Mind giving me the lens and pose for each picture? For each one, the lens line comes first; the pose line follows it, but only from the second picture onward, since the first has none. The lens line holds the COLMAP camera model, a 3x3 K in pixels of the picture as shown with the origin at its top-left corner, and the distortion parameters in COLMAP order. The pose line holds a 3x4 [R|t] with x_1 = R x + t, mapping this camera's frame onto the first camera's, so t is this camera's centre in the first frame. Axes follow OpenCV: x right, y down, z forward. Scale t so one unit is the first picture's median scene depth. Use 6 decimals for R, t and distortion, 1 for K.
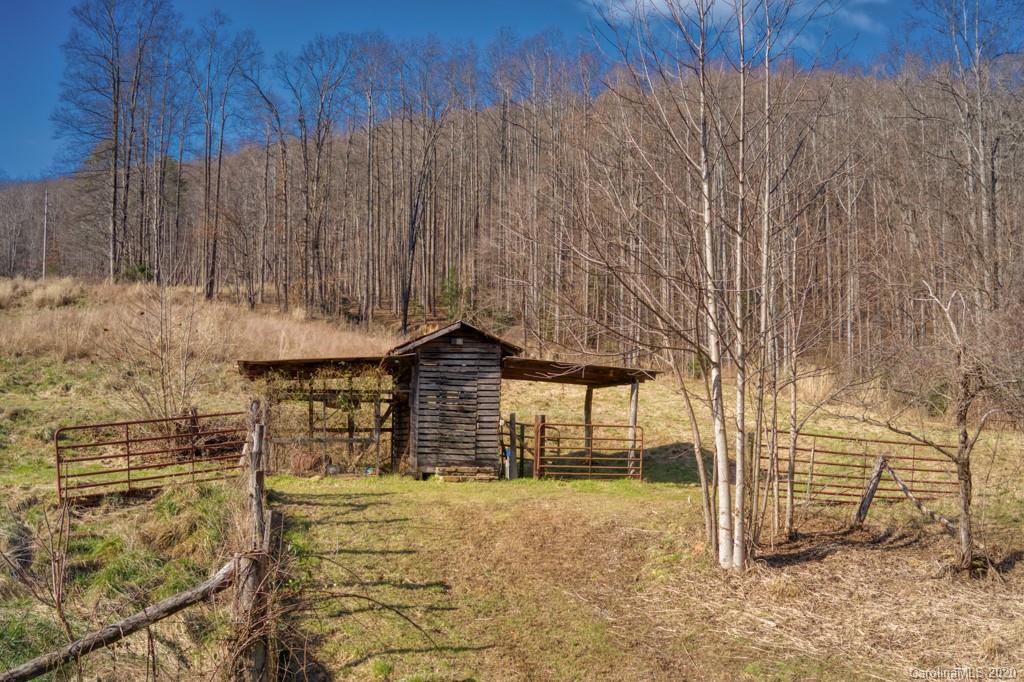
lens RADIAL K [[837.8, 0, 478.3], [0, 837.8, 417.7], [0, 0, 1]] dist [-0.171519, -0.001863]
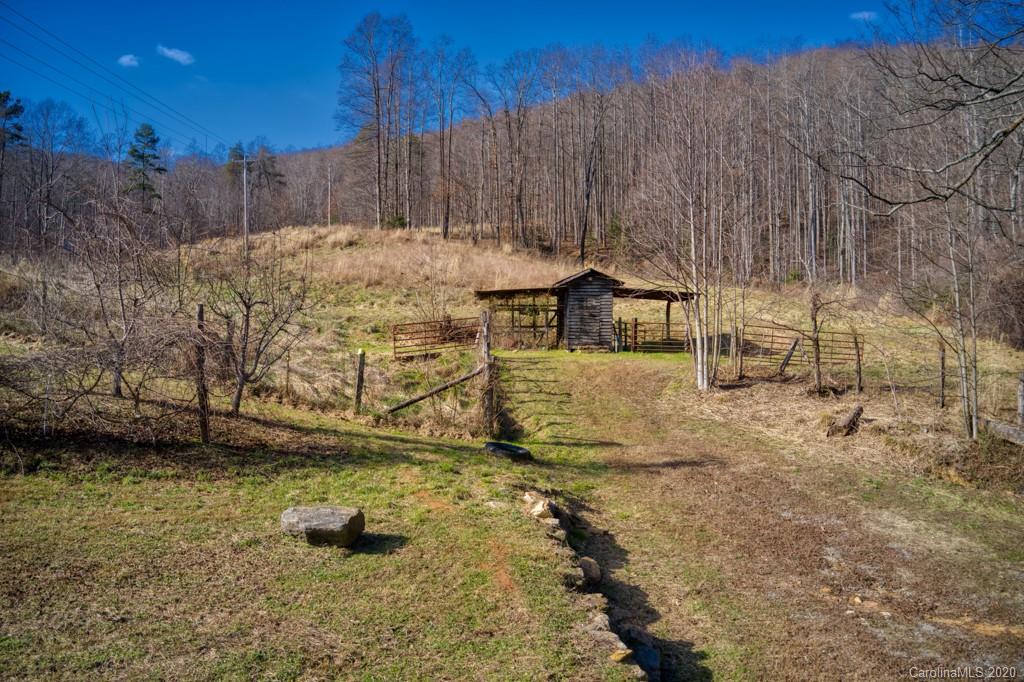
lens RADIAL K [[837.8, 0, 513.8], [0, 837.8, 341.0], [0, 0, 1]] dist [-0.171519, -0.001863]
pose [[0.977811, 0.000281, -0.209488, 0.189089], [0.004825, 0.999704, 0.023865, 0.002437], [0.209432, -0.024346, 0.977520, -0.811621]]
